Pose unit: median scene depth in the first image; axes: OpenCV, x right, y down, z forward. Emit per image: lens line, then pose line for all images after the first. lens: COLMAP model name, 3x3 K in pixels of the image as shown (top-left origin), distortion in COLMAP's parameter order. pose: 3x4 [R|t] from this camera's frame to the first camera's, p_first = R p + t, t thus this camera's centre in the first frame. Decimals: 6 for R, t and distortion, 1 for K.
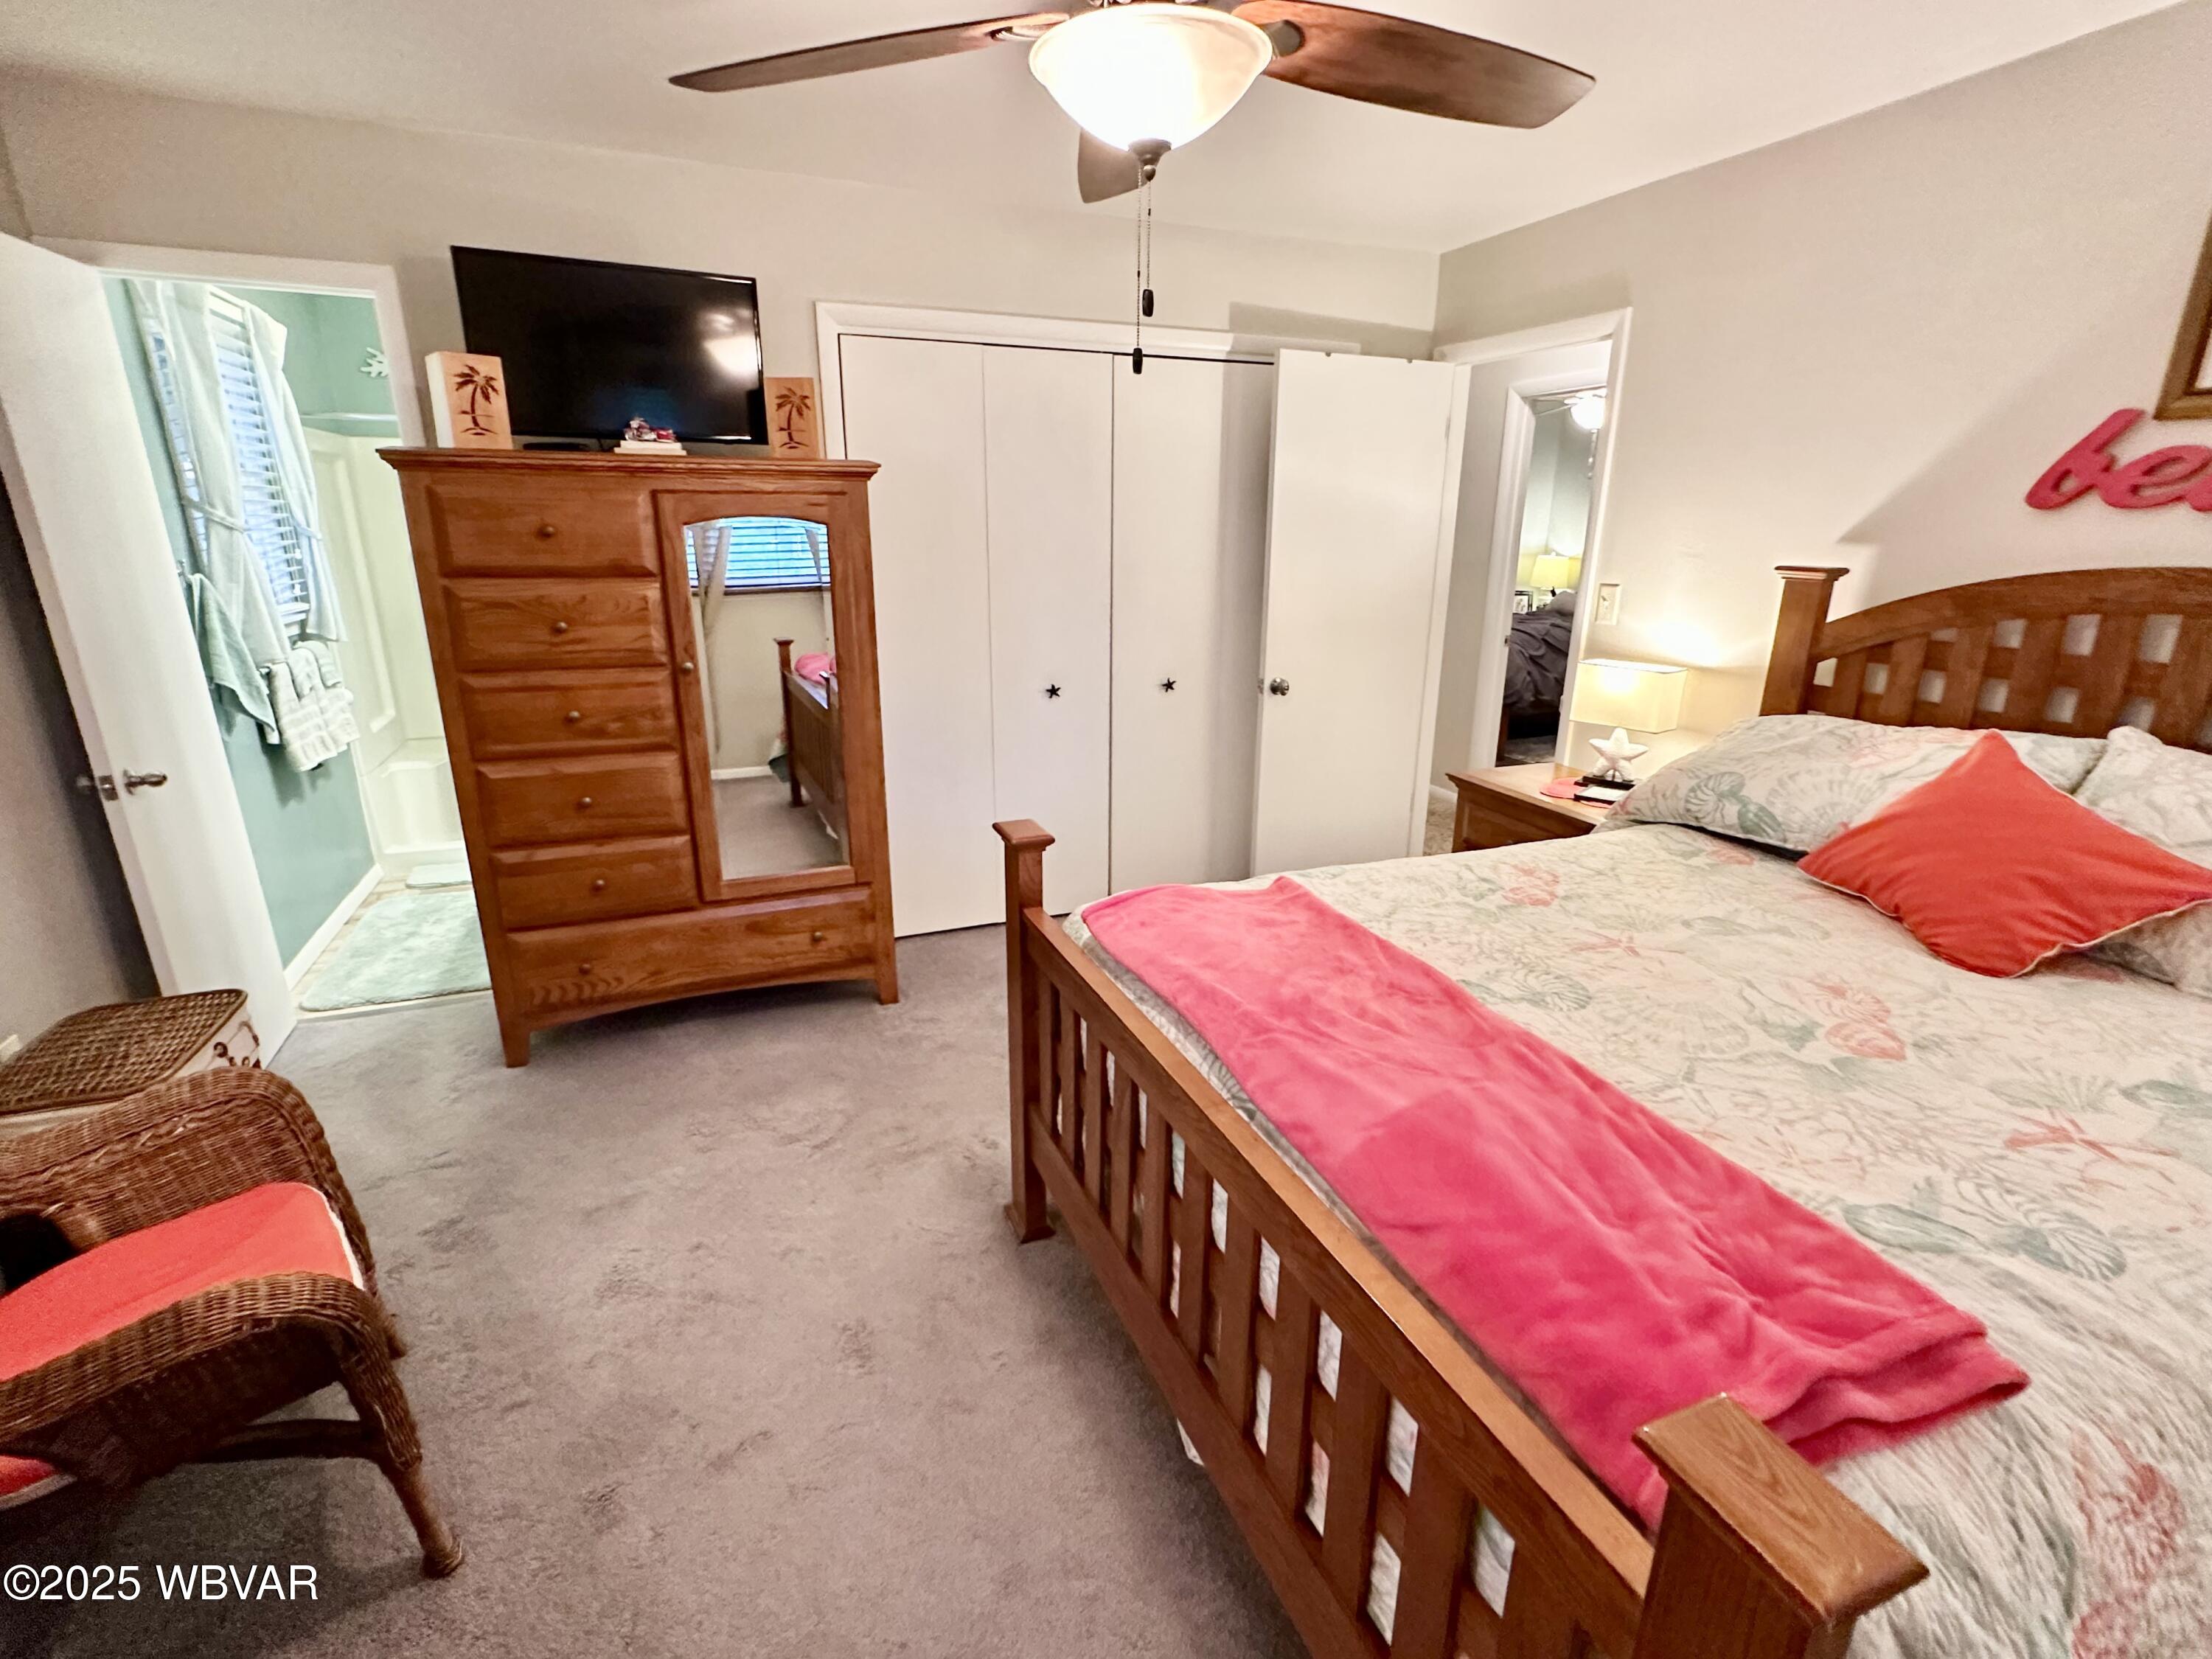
lens RADIAL K [[1024.3, 0, 1107.7], [0, 1024.3, 832.1], [0, 0, 1]] dist [-0.003345, -0.000490]
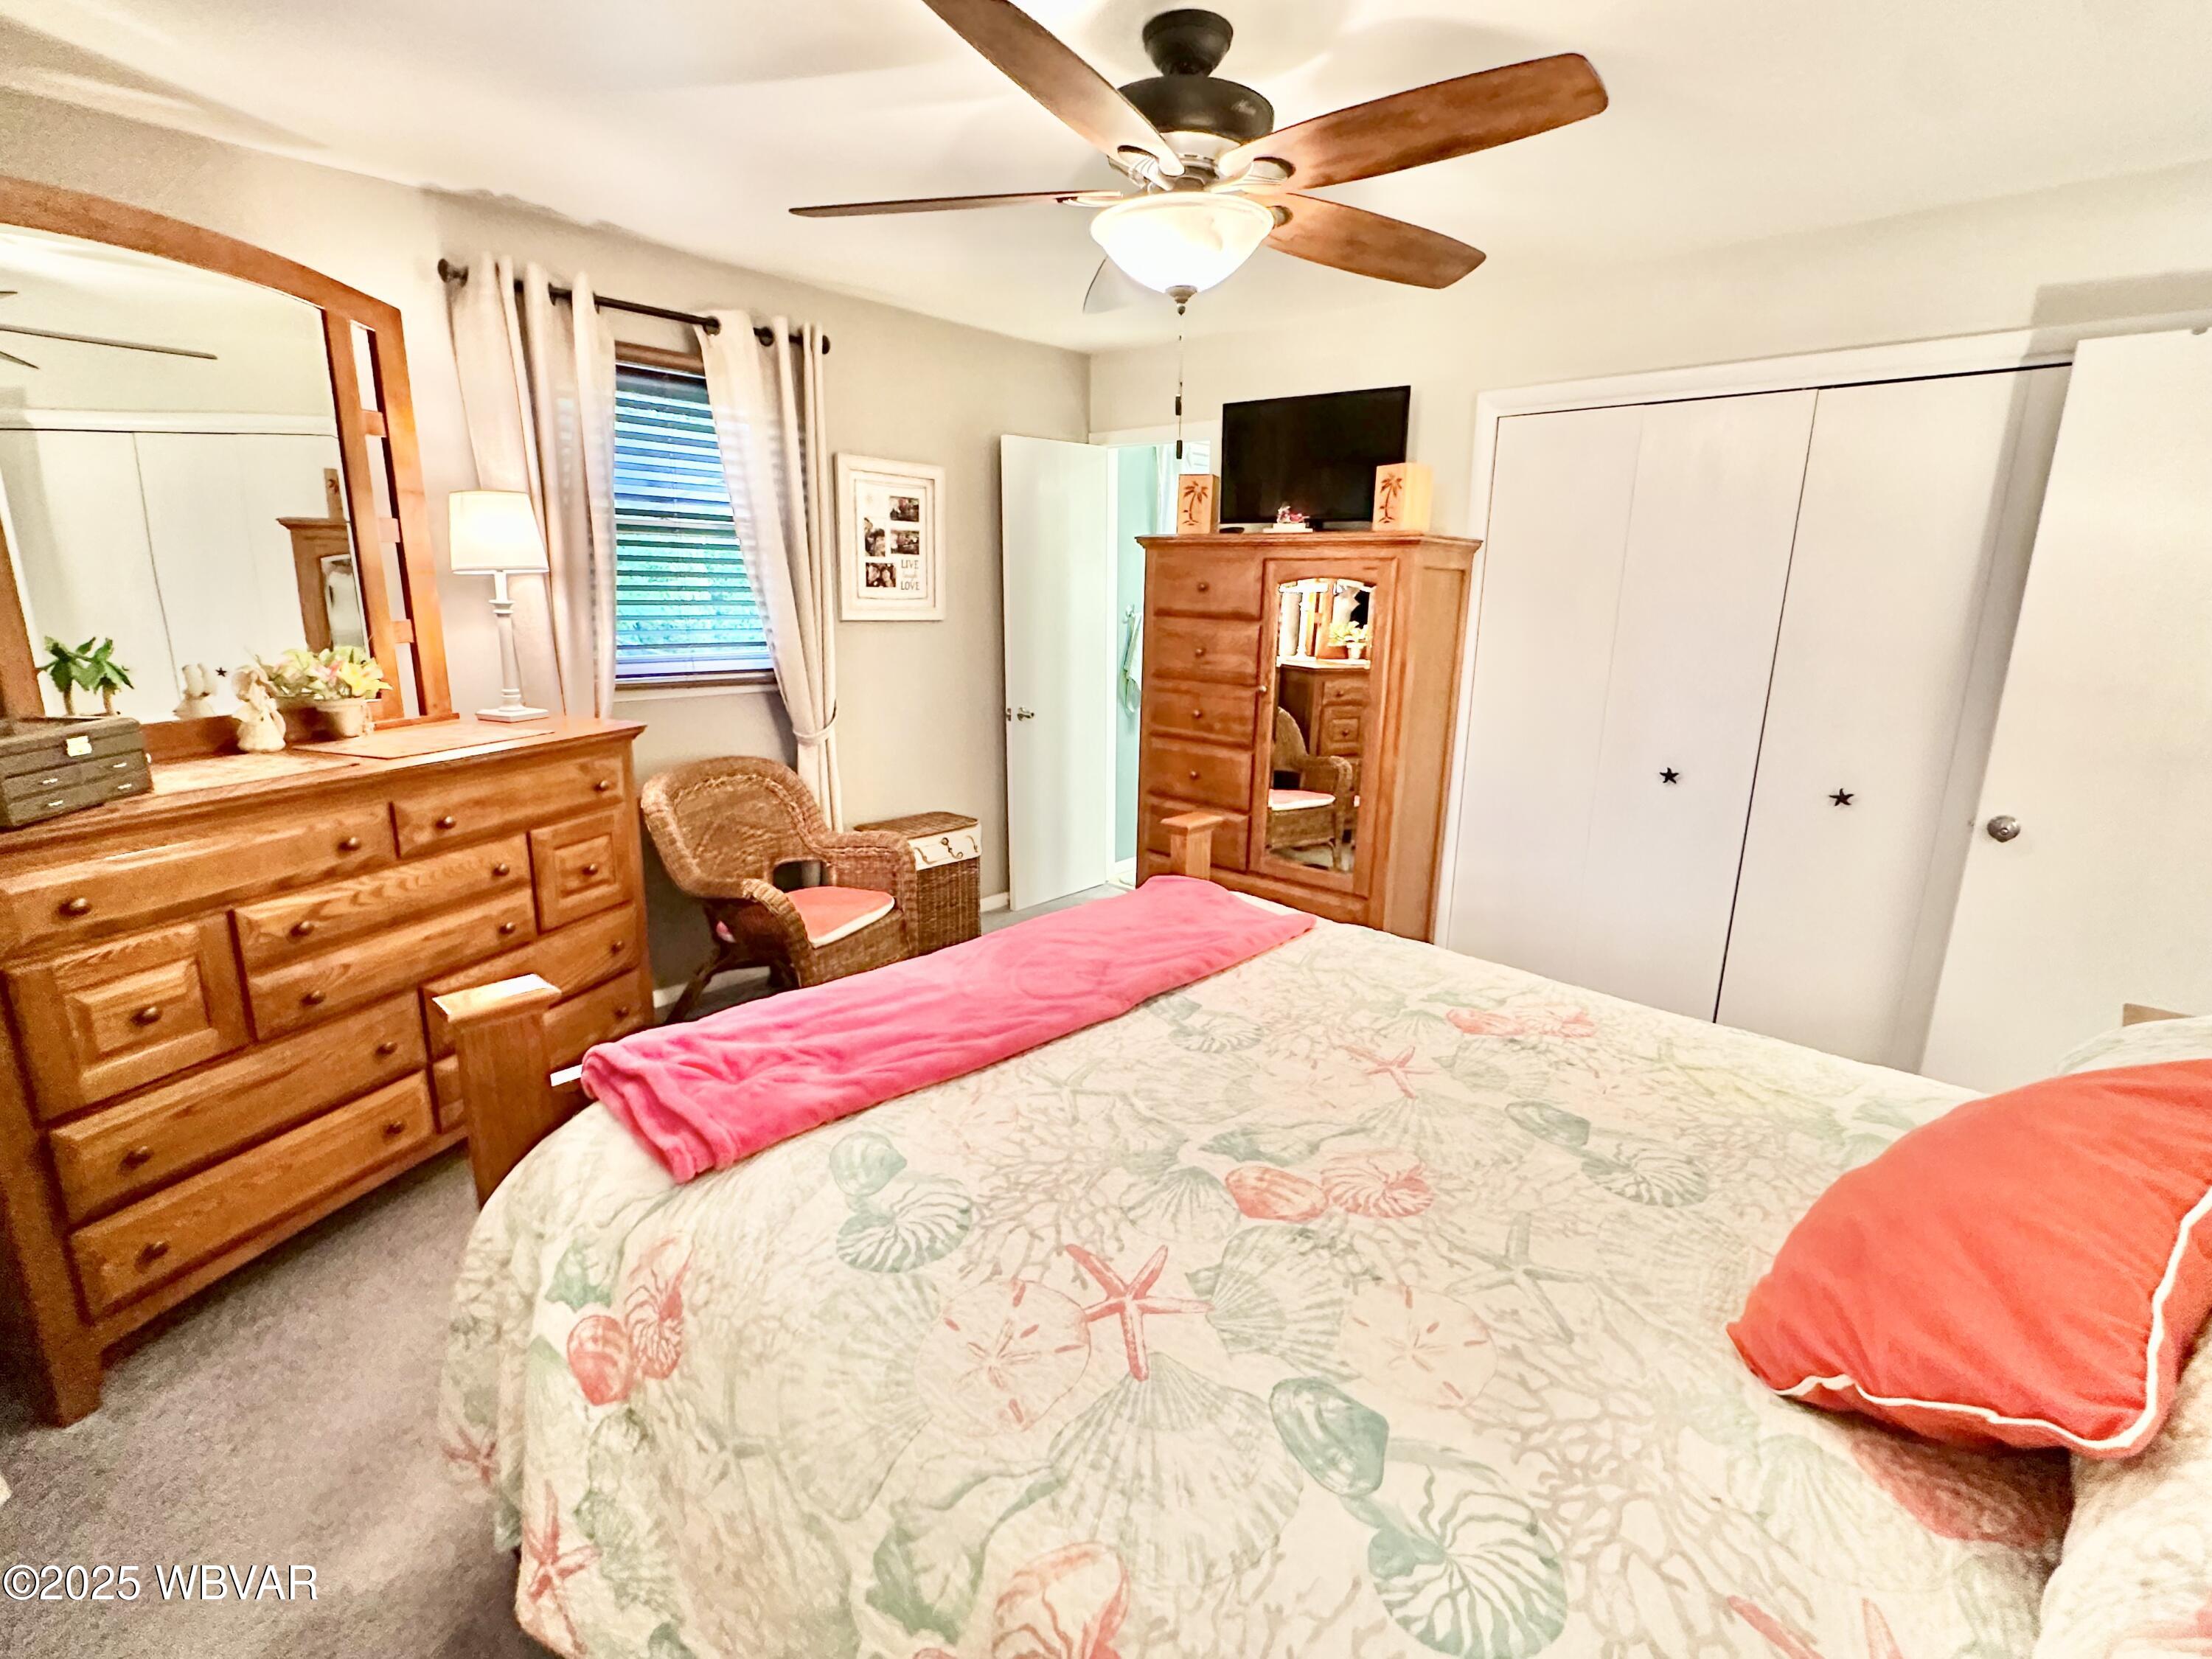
lens RADIAL K [[1024.3, 0, 1103.5], [0, 1024.3, 827.4], [0, 0, 1]] dist [-0.003345, -0.000490]
pose [[0.429871, 0.210161, -0.878091, 0.735882], [-0.275991, 0.956569, 0.093832, -0.060740], [0.859674, 0.202010, 0.469203, 0.247508]]
